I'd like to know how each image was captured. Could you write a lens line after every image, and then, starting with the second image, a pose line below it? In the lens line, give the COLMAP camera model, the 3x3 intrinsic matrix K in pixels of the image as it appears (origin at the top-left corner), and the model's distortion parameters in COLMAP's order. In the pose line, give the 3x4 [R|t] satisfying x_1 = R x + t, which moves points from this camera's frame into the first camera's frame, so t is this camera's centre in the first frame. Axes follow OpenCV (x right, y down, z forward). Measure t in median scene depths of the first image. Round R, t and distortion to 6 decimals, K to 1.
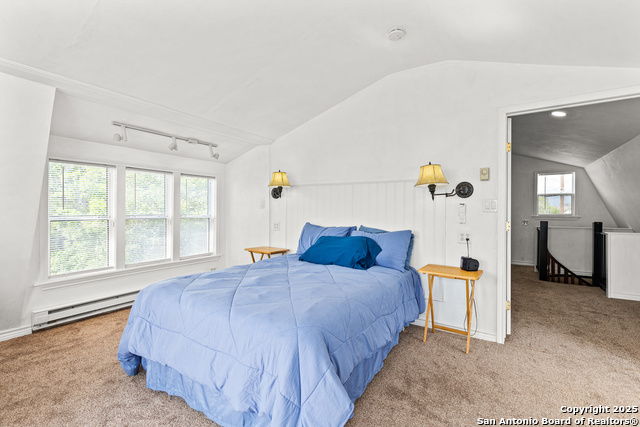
lens RADIAL K [[292.4, 0, 318.8], [0, 292.4, 211.7], [0, 0, 1]] dist [0.005989, -0.000738]
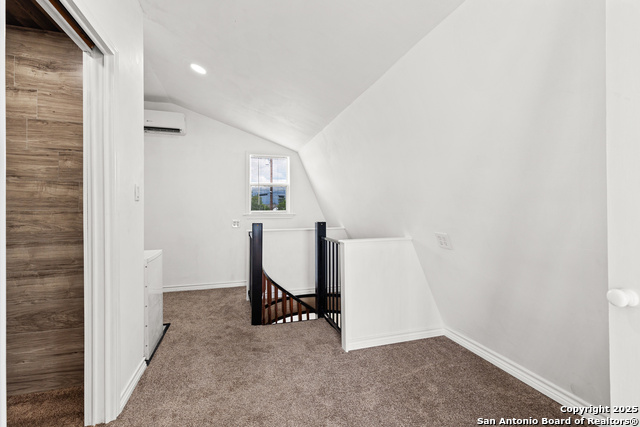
lens RADIAL K [[292.4, 0, 320.0], [0, 292.4, 212.1], [0, 0, 1]] dist [0.005989, -0.000738]
pose [[0.647191, -0.008407, 0.762282, 0.372801], [0.003869, 0.999963, 0.007743, 0.006249], [-0.762318, -0.002062, 0.647199, 0.488539]]
